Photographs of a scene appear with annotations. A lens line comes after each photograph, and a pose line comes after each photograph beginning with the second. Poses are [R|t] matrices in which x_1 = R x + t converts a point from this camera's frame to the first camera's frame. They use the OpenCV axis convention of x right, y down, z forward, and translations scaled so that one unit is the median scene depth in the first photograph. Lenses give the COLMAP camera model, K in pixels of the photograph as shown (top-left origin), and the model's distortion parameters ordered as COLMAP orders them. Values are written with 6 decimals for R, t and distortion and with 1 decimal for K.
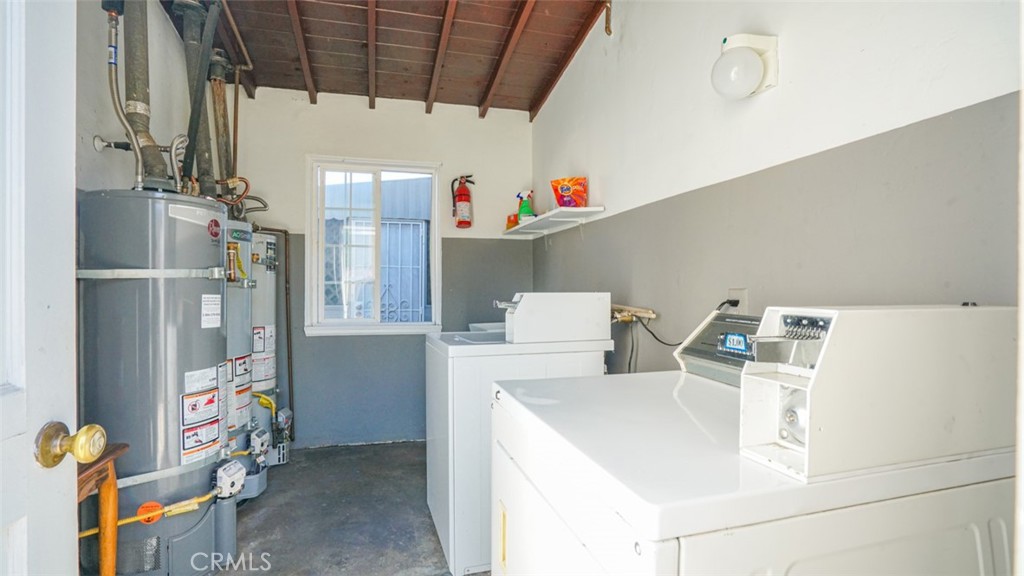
lens RADIAL K [[472.8, 0, 509.9], [0, 472.8, 287.8], [0, 0, 1]] dist [-0.021907, -0.000364]
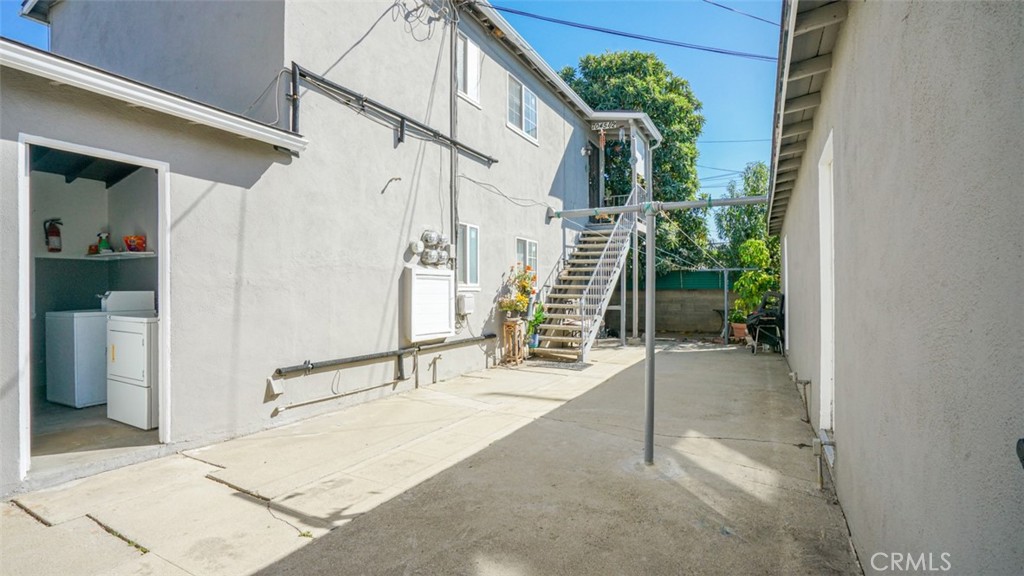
lens RADIAL K [[472.8, 0, 508.9], [0, 472.8, 286.8], [0, 0, 1]] dist [-0.021907, -0.000364]
pose [[0.701225, 0.000615, 0.712940, -0.136778], [0.003279, 0.999986, -0.004088, 0.001850], [-0.712933, 0.005204, 0.701213, -1.217774]]
